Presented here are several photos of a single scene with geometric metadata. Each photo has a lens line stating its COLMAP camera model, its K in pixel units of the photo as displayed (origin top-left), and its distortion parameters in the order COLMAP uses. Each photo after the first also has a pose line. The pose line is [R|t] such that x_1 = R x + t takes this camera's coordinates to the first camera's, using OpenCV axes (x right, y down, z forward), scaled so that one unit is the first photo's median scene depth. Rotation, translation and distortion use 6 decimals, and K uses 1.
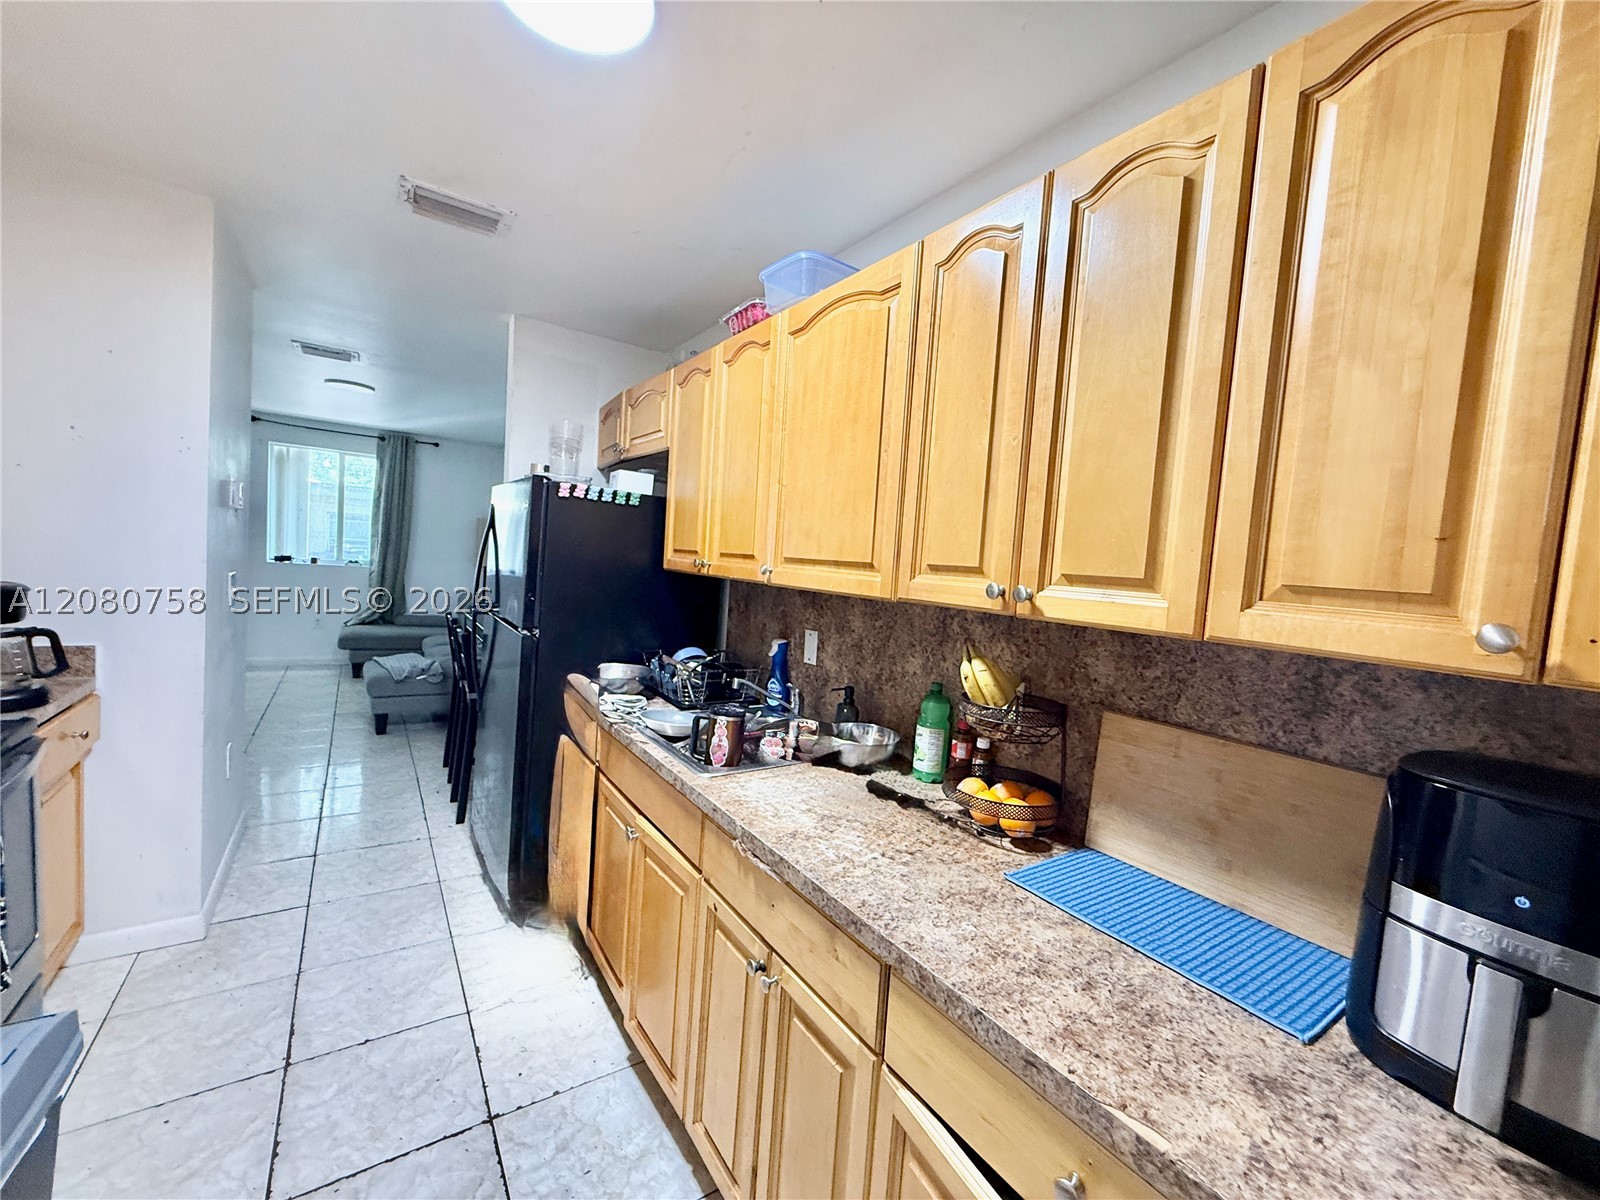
lens RADIAL K [[638.2, 0, 797.4], [0, 638.2, 602.5], [0, 0, 1]] dist [-0.001434, -0.000267]
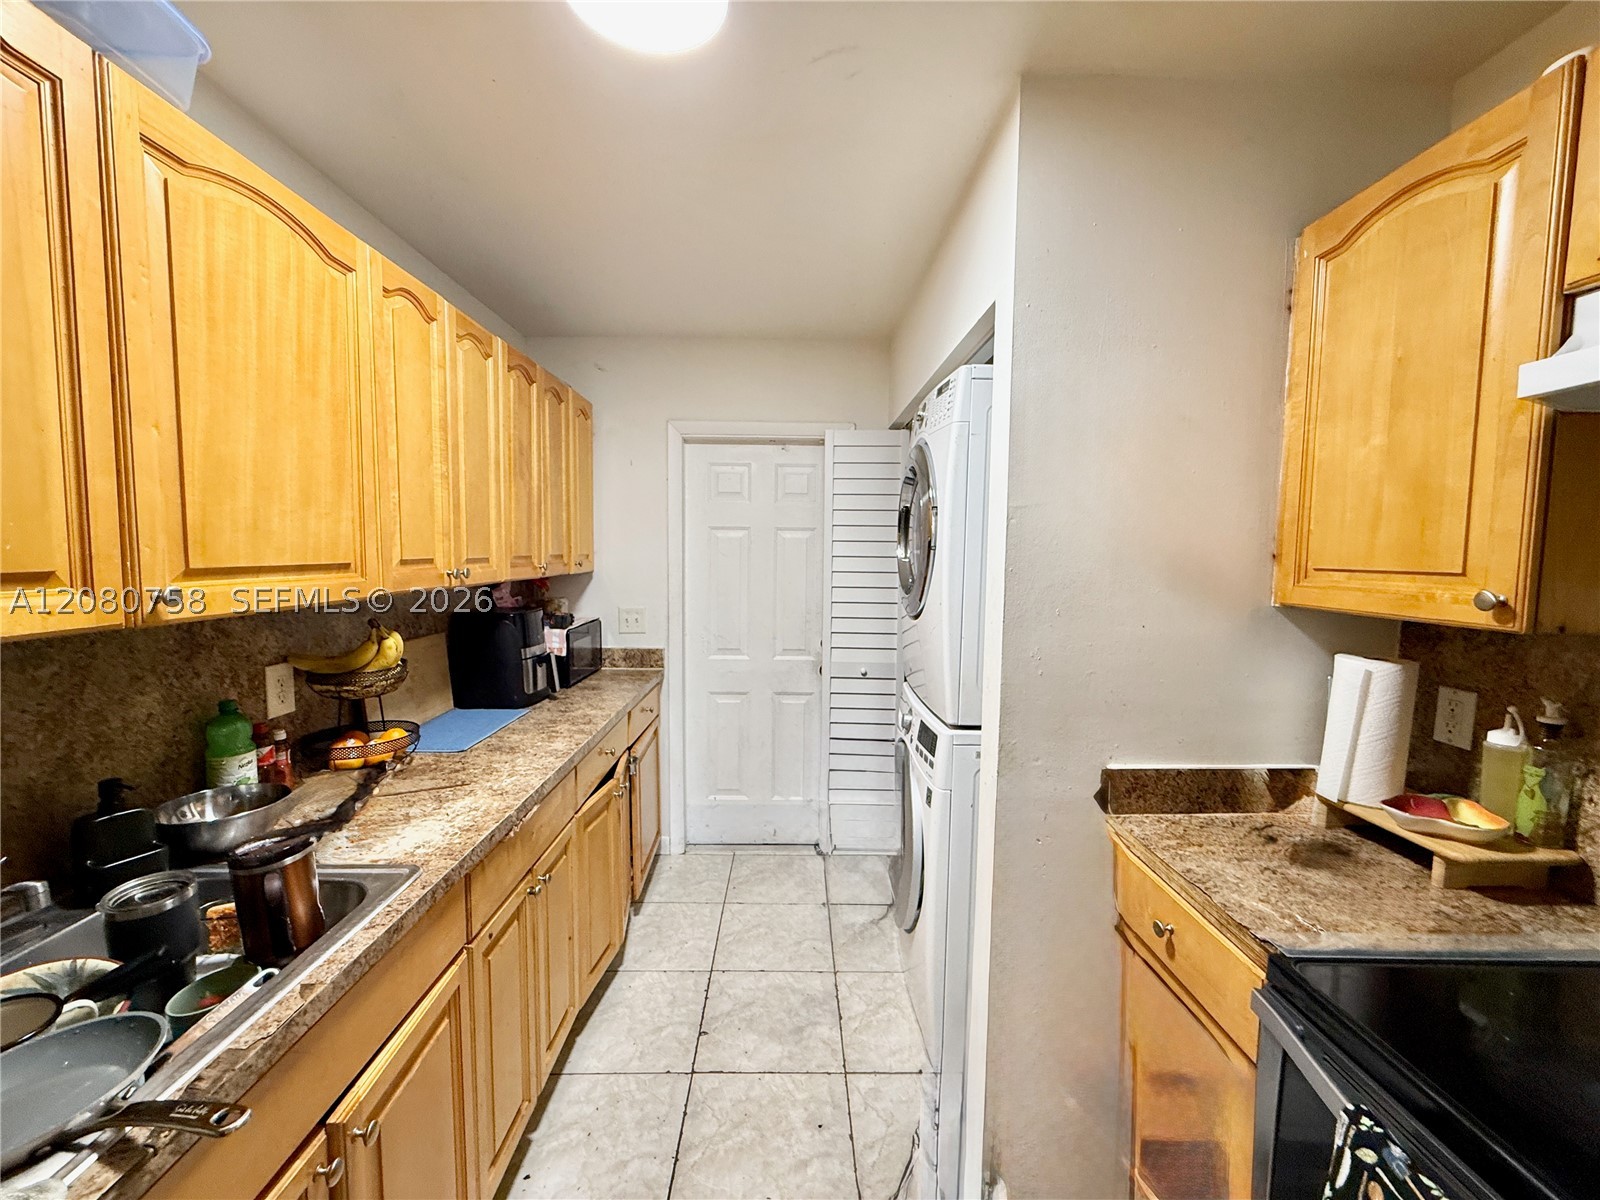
lens RADIAL K [[638.2, 0, 797.4], [0, 638.2, 602.5], [0, 0, 1]] dist [-0.001434, -0.000267]
pose [[-0.828209, -0.127770, 0.545660, -1.012936], [-0.034711, 0.983489, 0.177606, -0.209982], [-0.559344, 0.128154, -0.818970, 1.527358]]
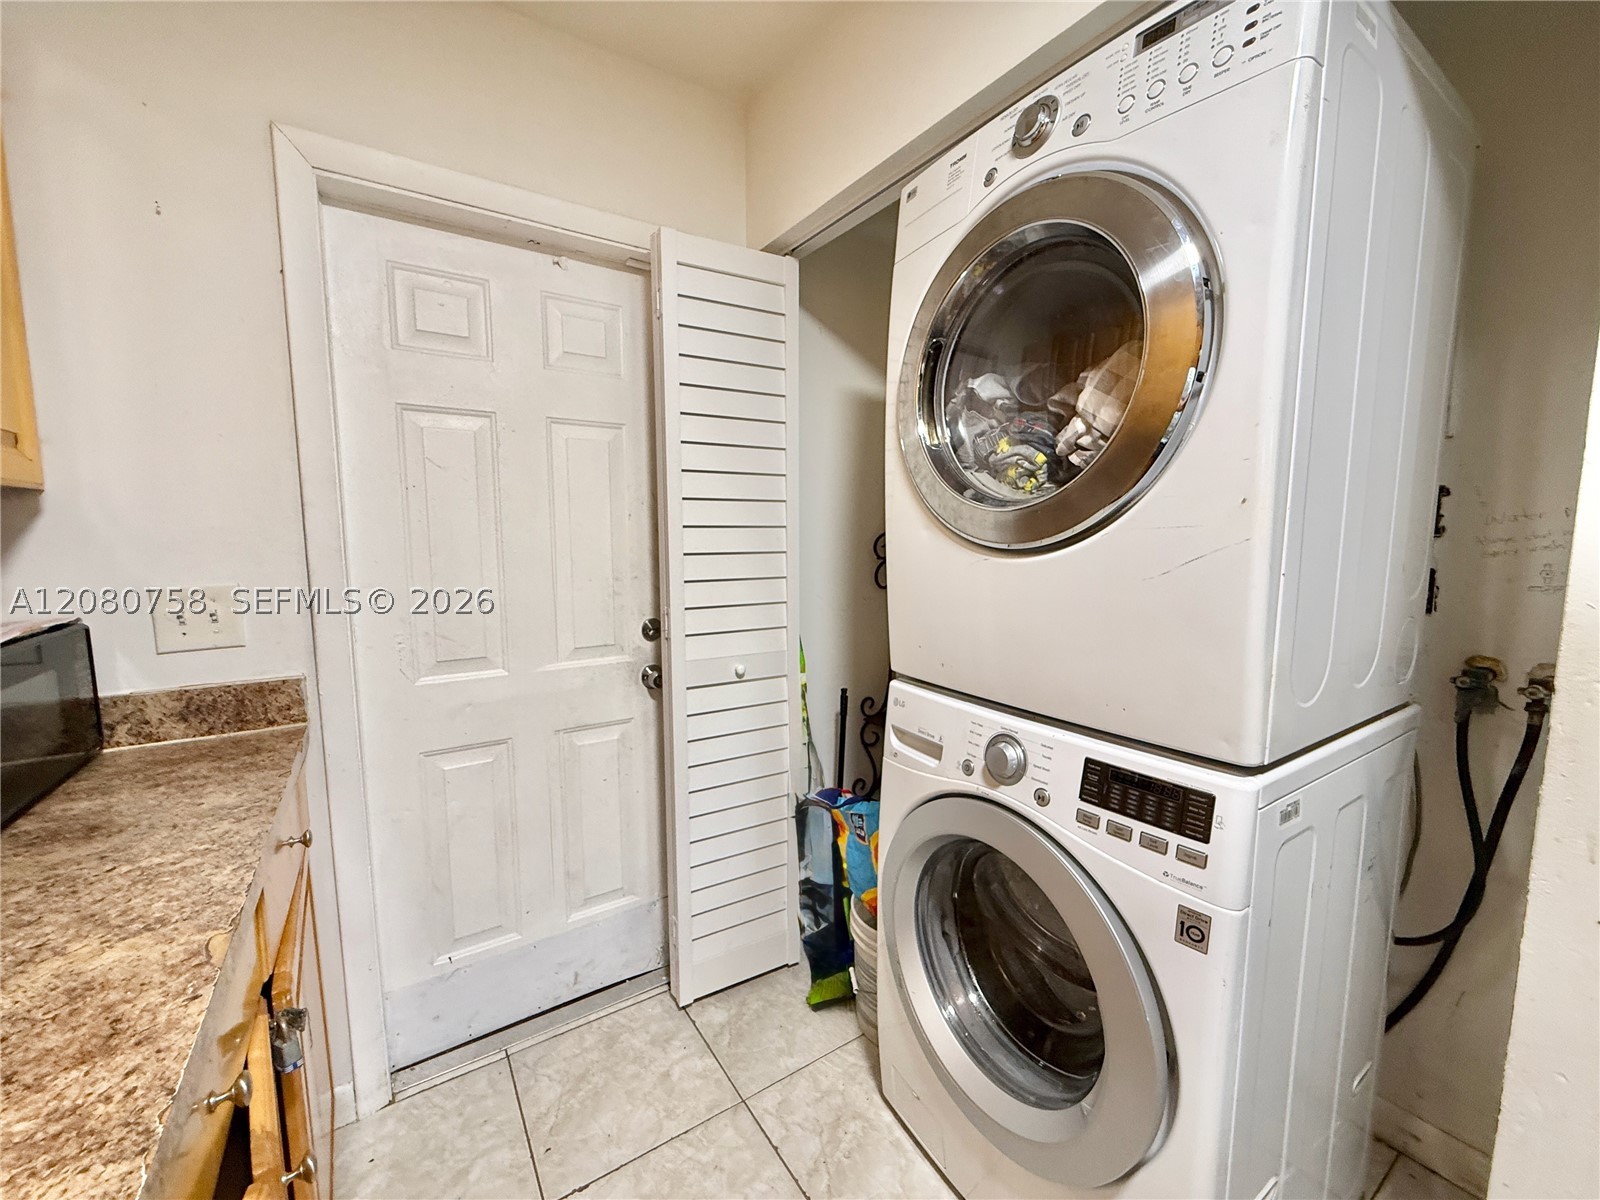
lens RADIAL K [[638.2, 0, 797.4], [0, 638.2, 602.5], [0, 0, 1]] dist [-0.001434, -0.000267]
pose [[-0.997243, -0.073607, 0.009432, -0.146678], [-0.070744, 0.981353, 0.178719, 0.033827], [-0.022411, 0.177559, -0.983855, 0.870667]]
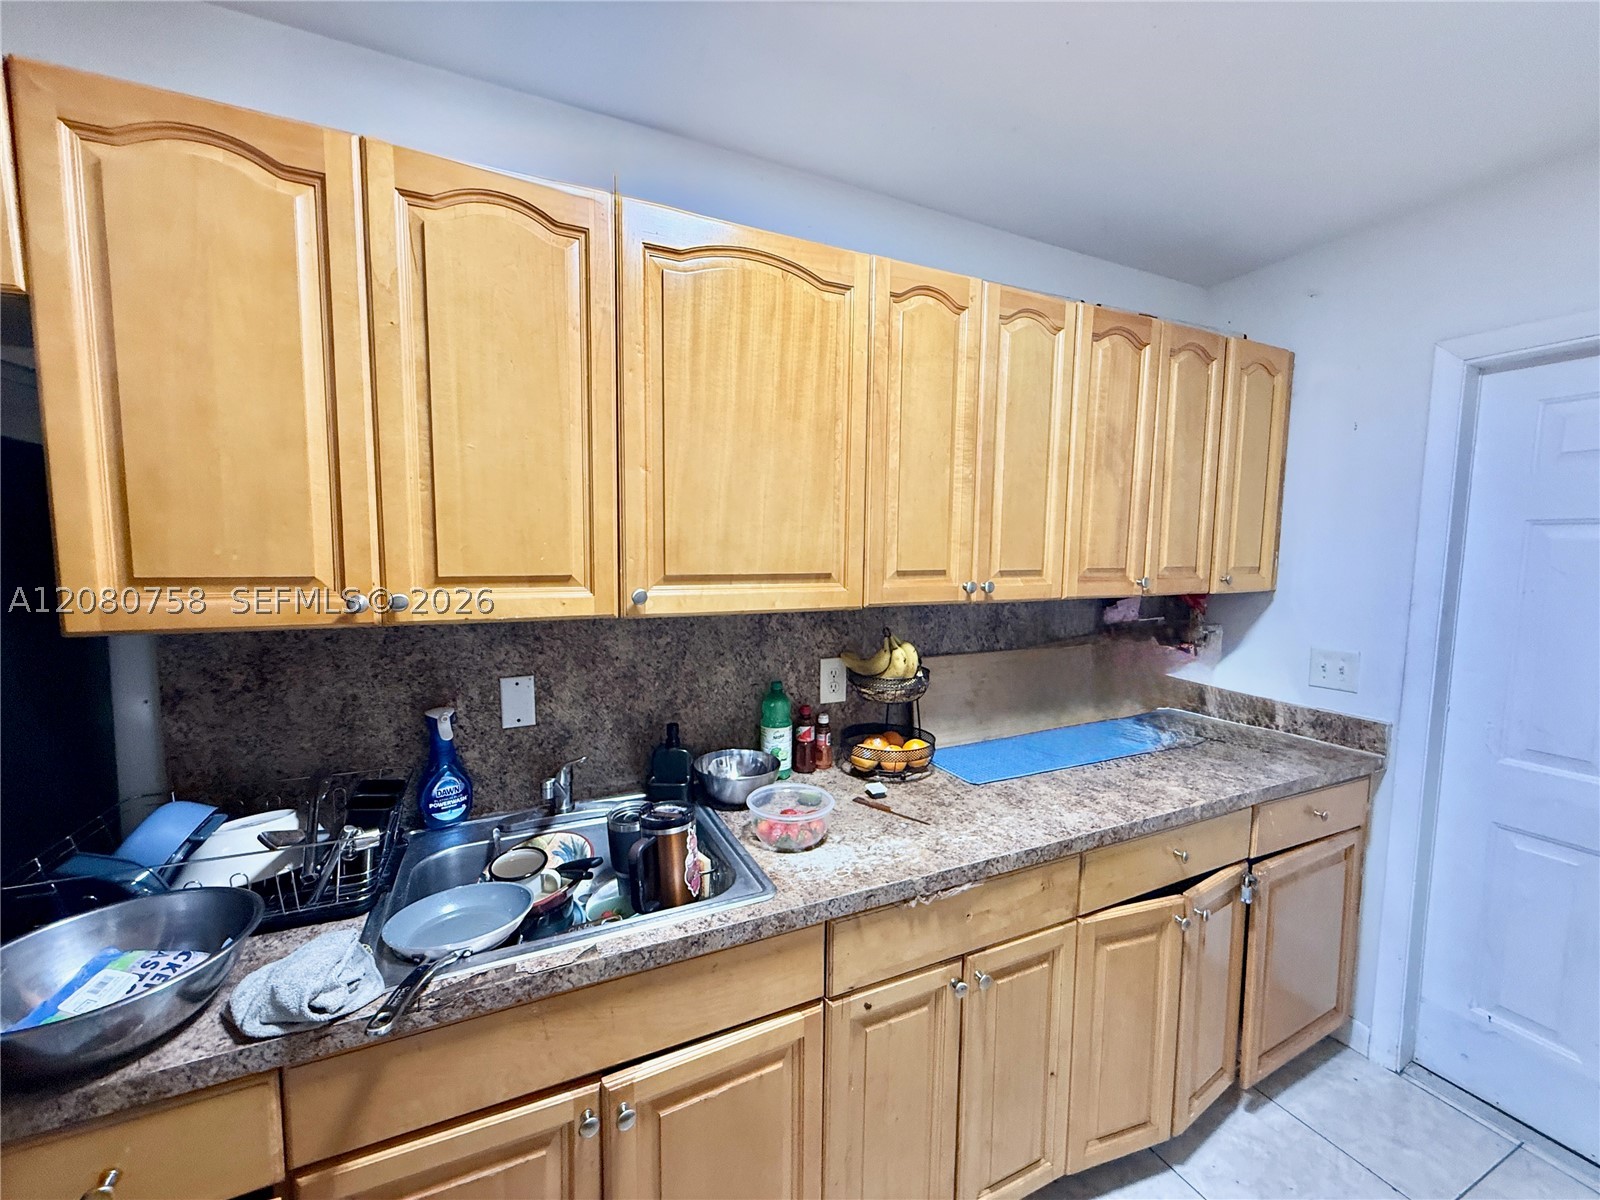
lens RADIAL K [[638.2, 0, 797.4], [0, 638.2, 602.5], [0, 0, 1]] dist [-0.001434, -0.000267]
pose [[0.160337, -0.157227, 0.974460, -0.911545], [0.066866, 0.986695, 0.148199, -0.179709], [-0.984795, 0.041397, 0.168716, 0.968597]]
